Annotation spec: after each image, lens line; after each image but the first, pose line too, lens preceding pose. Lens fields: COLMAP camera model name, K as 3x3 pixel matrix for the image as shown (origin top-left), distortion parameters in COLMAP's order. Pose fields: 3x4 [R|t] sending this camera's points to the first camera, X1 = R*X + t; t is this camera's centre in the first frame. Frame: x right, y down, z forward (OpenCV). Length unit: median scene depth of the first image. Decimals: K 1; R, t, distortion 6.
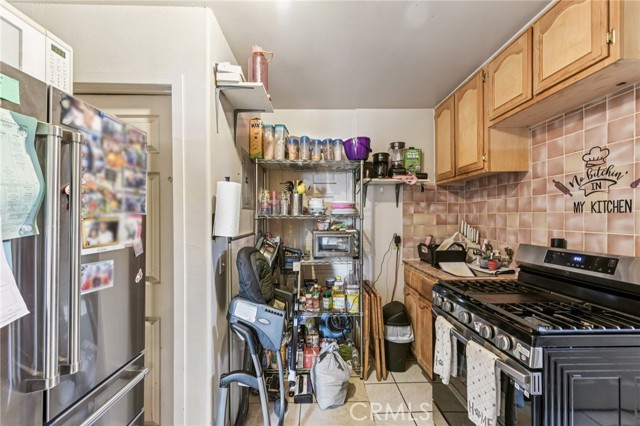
lens RADIAL K [[247.2, 0, 320.7], [0, 247.2, 215.3], [0, 0, 1]] dist [0.000001, -0.000015]
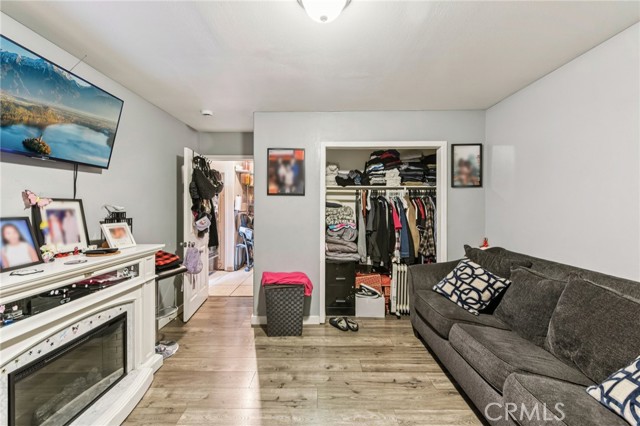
lens RADIAL K [[261.2, 0, 321.6], [0, 261.2, 206.5], [0, 0, 1]] dist [-0.000577, 0.000007]
pose [[0.999744, 0.007827, -0.021231, 0.973896], [-0.007695, 0.999951, 0.006293, -0.006970], [0.021279, -0.006128, 0.999755, -2.935506]]
